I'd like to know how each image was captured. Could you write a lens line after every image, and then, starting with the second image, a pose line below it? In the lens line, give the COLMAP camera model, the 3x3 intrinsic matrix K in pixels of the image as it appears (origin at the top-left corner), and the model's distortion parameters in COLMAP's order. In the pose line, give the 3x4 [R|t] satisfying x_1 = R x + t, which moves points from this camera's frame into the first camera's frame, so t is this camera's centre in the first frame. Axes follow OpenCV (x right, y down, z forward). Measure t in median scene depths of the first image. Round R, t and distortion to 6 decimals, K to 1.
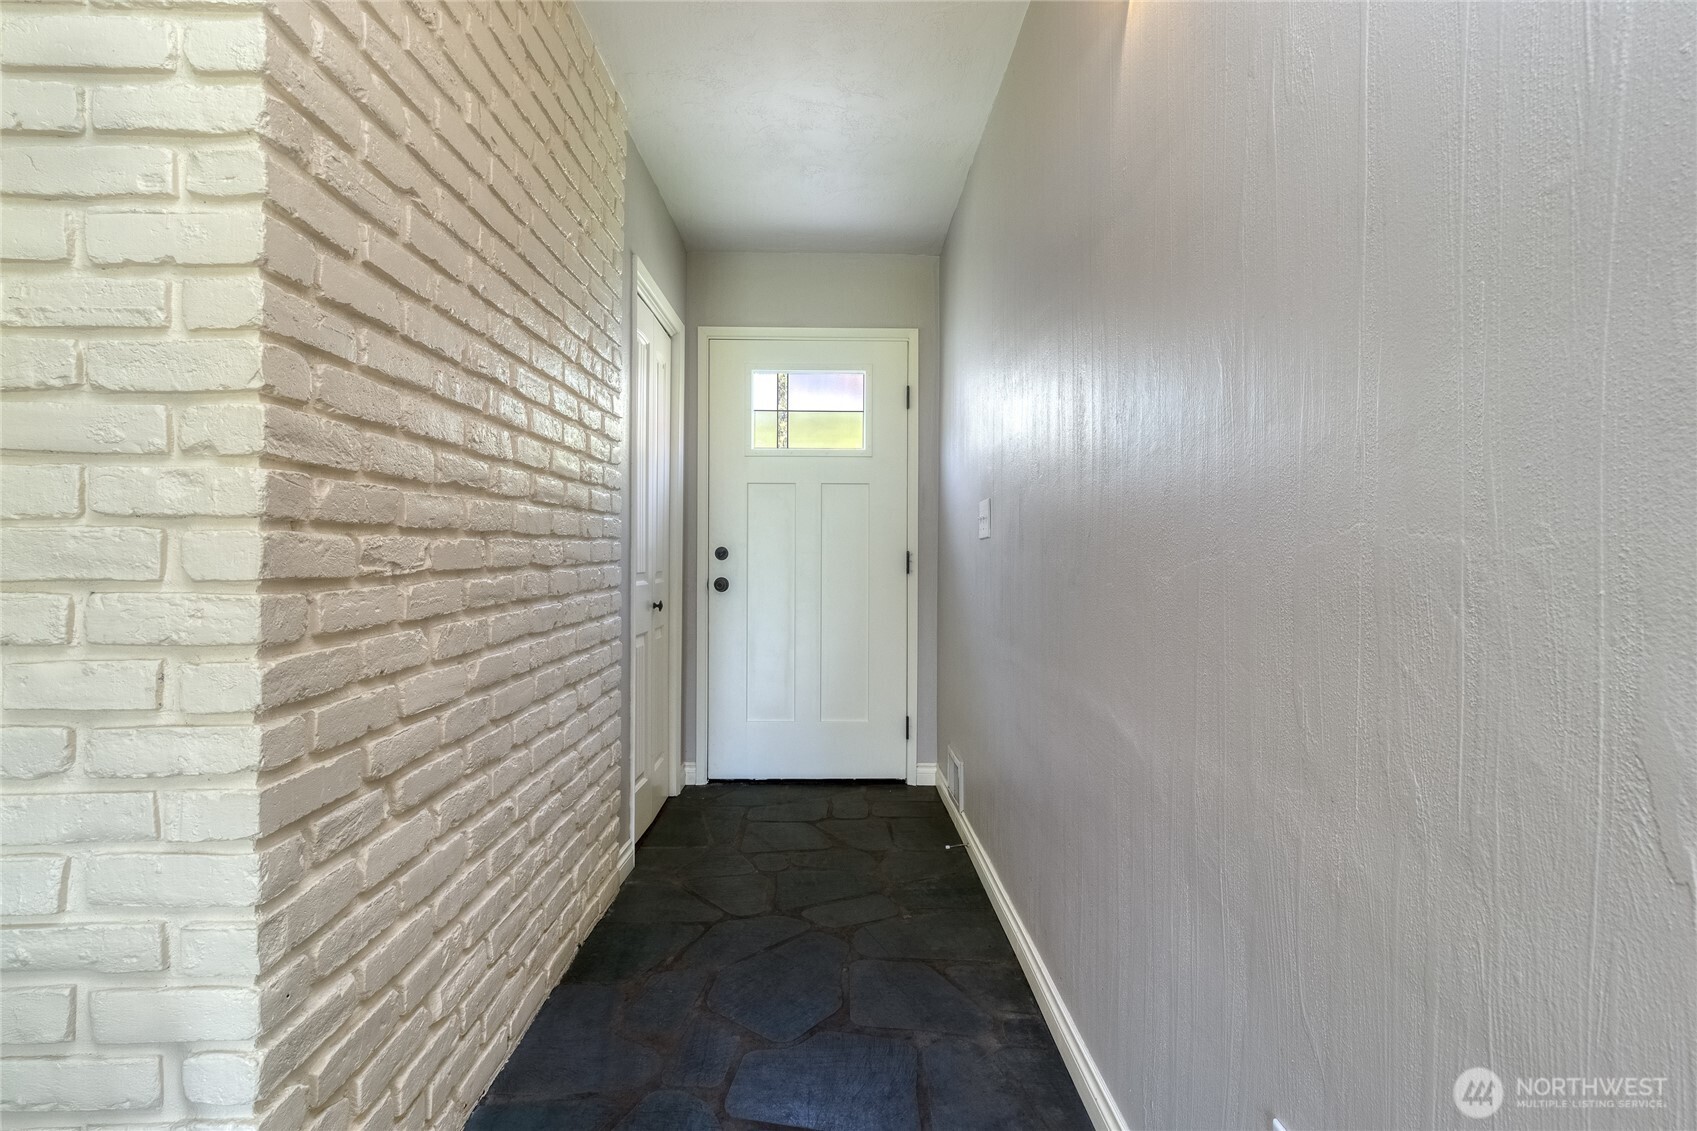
lens RADIAL K [[817.9, 0, 850.4], [0, 817.9, 561.5], [0, 0, 1]] dist [0.001838, -0.000287]
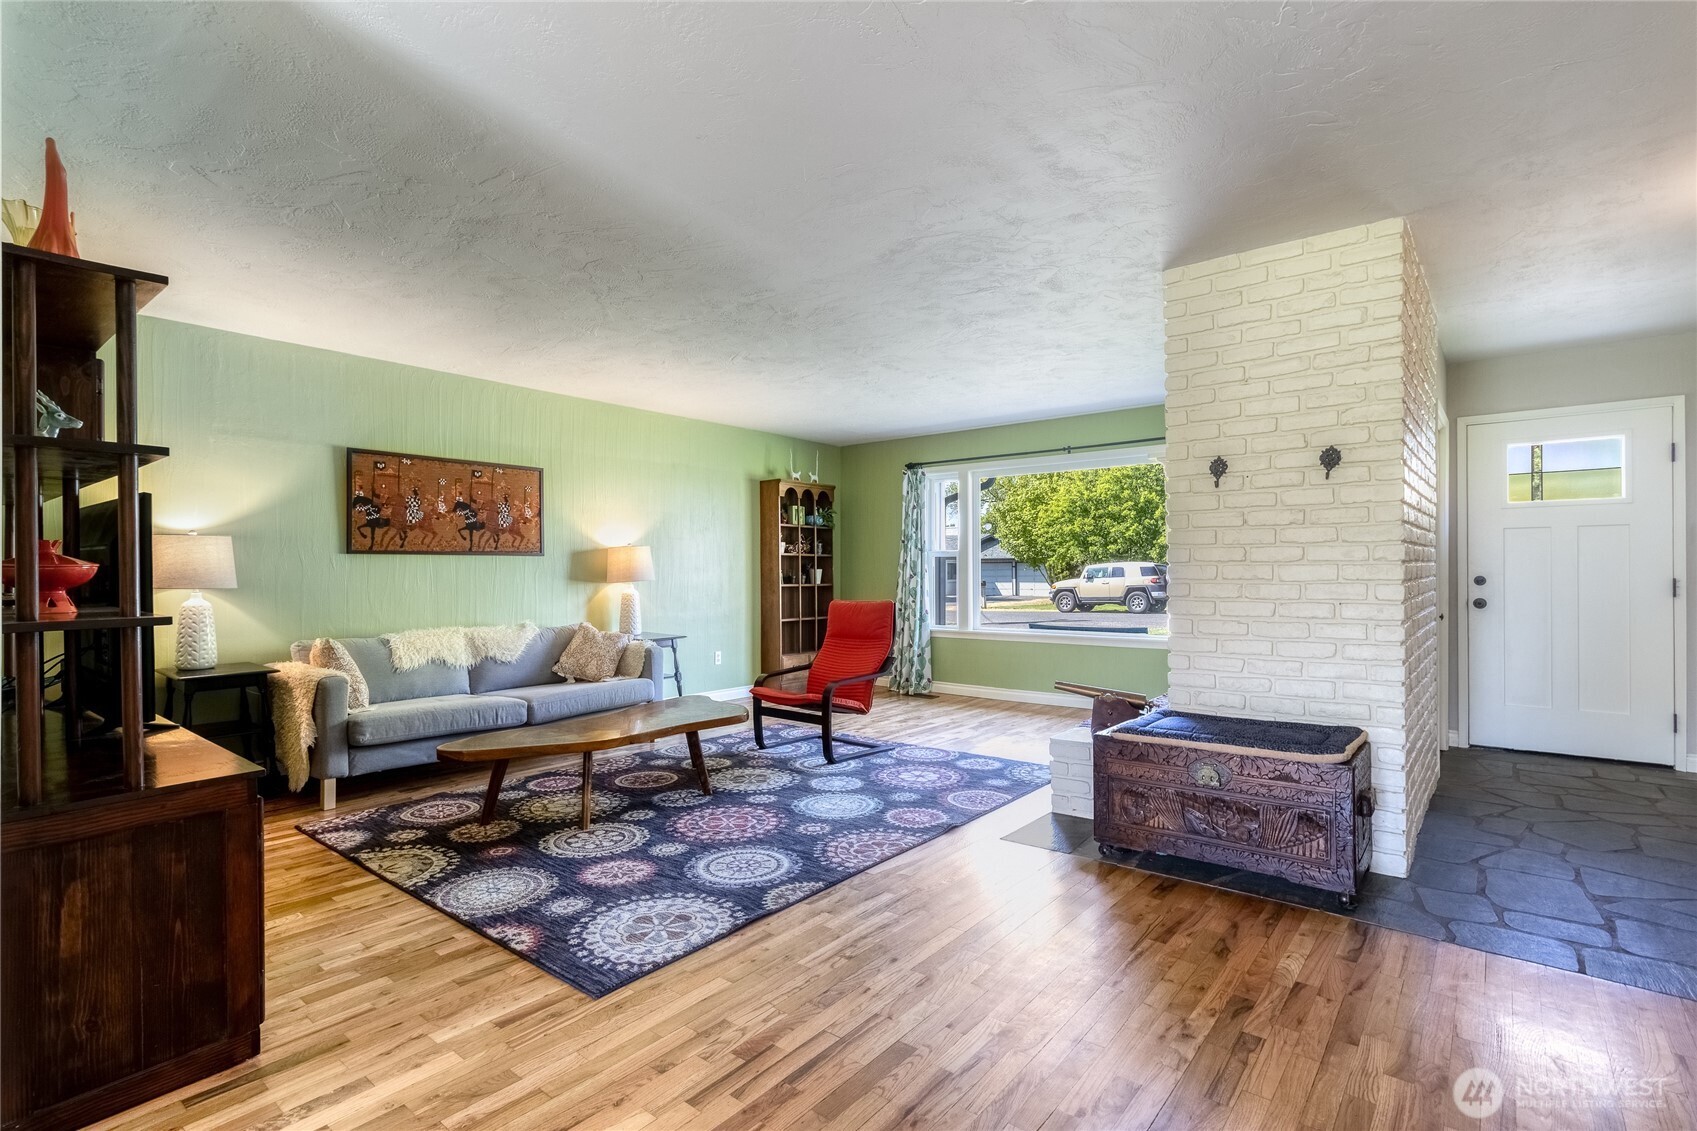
lens RADIAL K [[817.9, 0, 843.9], [0, 817.9, 573.4], [0, 0, 1]] dist [0.001838, -0.000287]
pose [[0.763909, -0.005793, -0.645298, -0.088085], [0.002604, 0.999979, -0.005896, -0.016908], [0.645318, 0.002823, 0.763909, -0.735659]]
